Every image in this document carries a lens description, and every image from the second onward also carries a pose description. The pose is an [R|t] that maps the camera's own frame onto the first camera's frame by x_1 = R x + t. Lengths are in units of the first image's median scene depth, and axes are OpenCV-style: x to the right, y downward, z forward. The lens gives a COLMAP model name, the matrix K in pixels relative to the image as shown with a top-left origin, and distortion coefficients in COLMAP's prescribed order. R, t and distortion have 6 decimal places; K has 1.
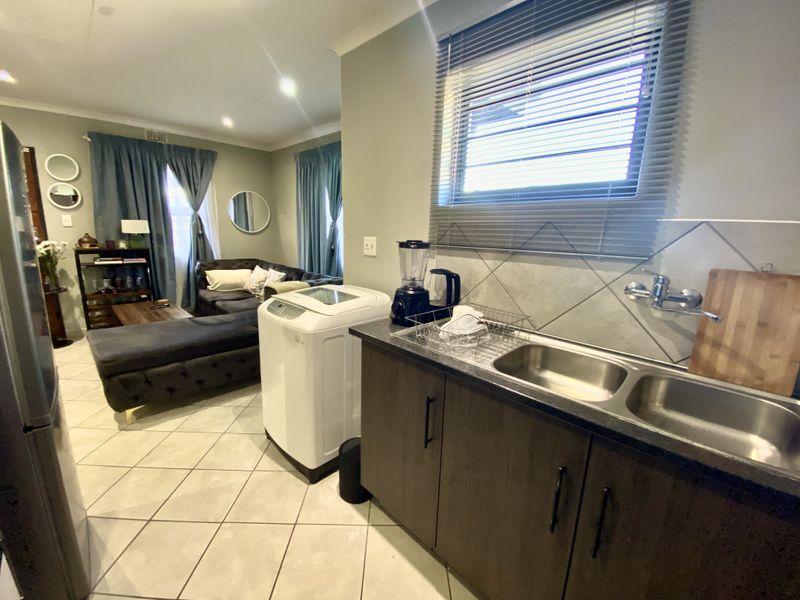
lens RADIAL K [[321.5, 0, 399.0], [0, 321.5, 298.7], [0, 0, 1]] dist [0.020977, -0.020051]
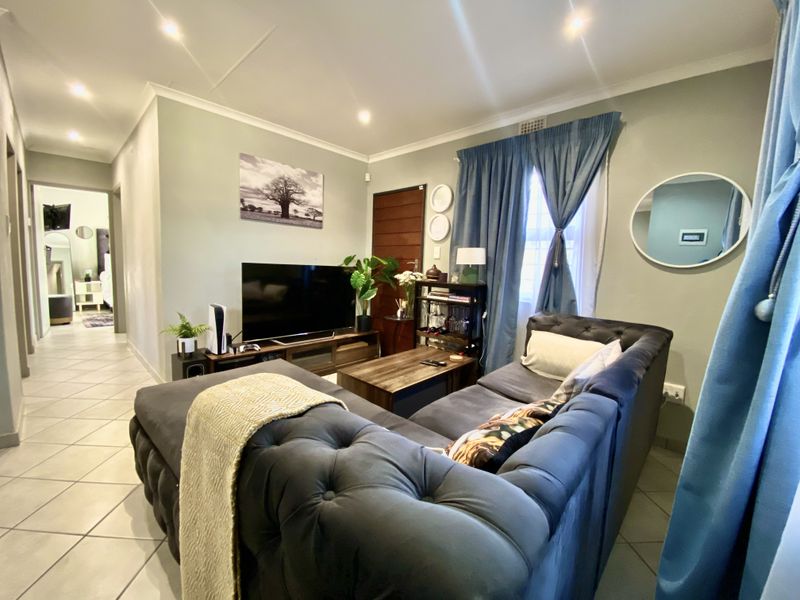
lens RADIAL K [[321.5, 0, 399.0], [0, 321.5, 298.7], [0, 0, 1]] dist [0.020977, -0.020051]
pose [[0.033571, 0.072839, -0.996779, -0.054054], [-0.244742, 0.967574, 0.062462, -0.135176], [0.969007, 0.241857, 0.050310, 0.840459]]
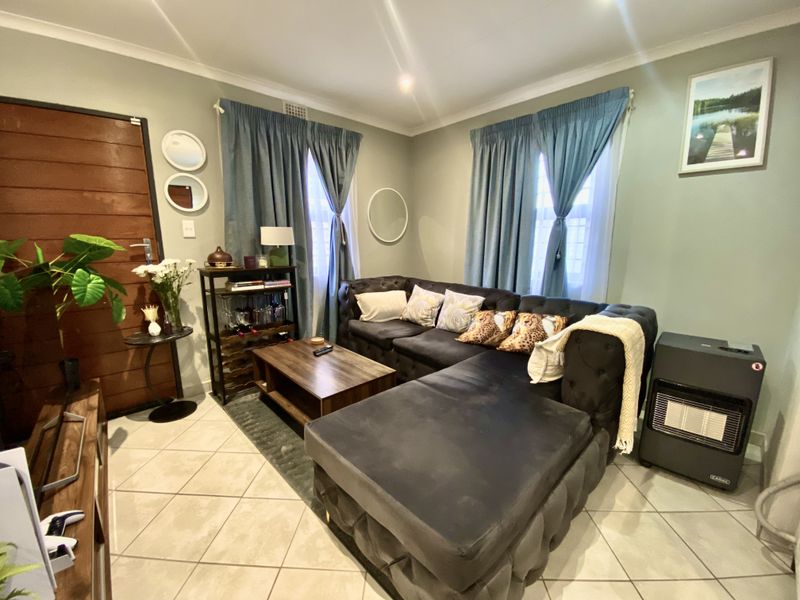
lens RADIAL K [[321.5, 0, 399.0], [0, 321.5, 298.7], [0, 0, 1]] dist [0.020977, -0.020051]
pose [[0.998392, -0.023079, -0.051781, -0.530798], [0.021458, 0.999269, -0.031638, -0.059593], [0.052473, 0.030476, 0.998157, 0.322442]]
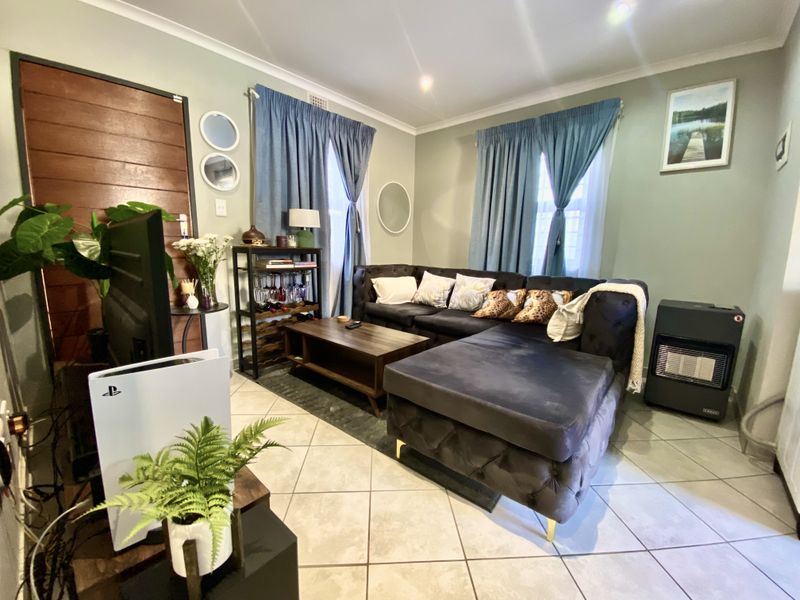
lens RADIAL K [[321.5, 0, 399.0], [0, 321.5, 298.7], [0, 0, 1]] dist [0.020977, -0.020051]
pose [[0.998226, -0.022976, 0.054933, -0.661763], [0.025736, 0.998414, -0.050078, 0.002559], [-0.053695, 0.051403, 0.997233, 0.267883]]
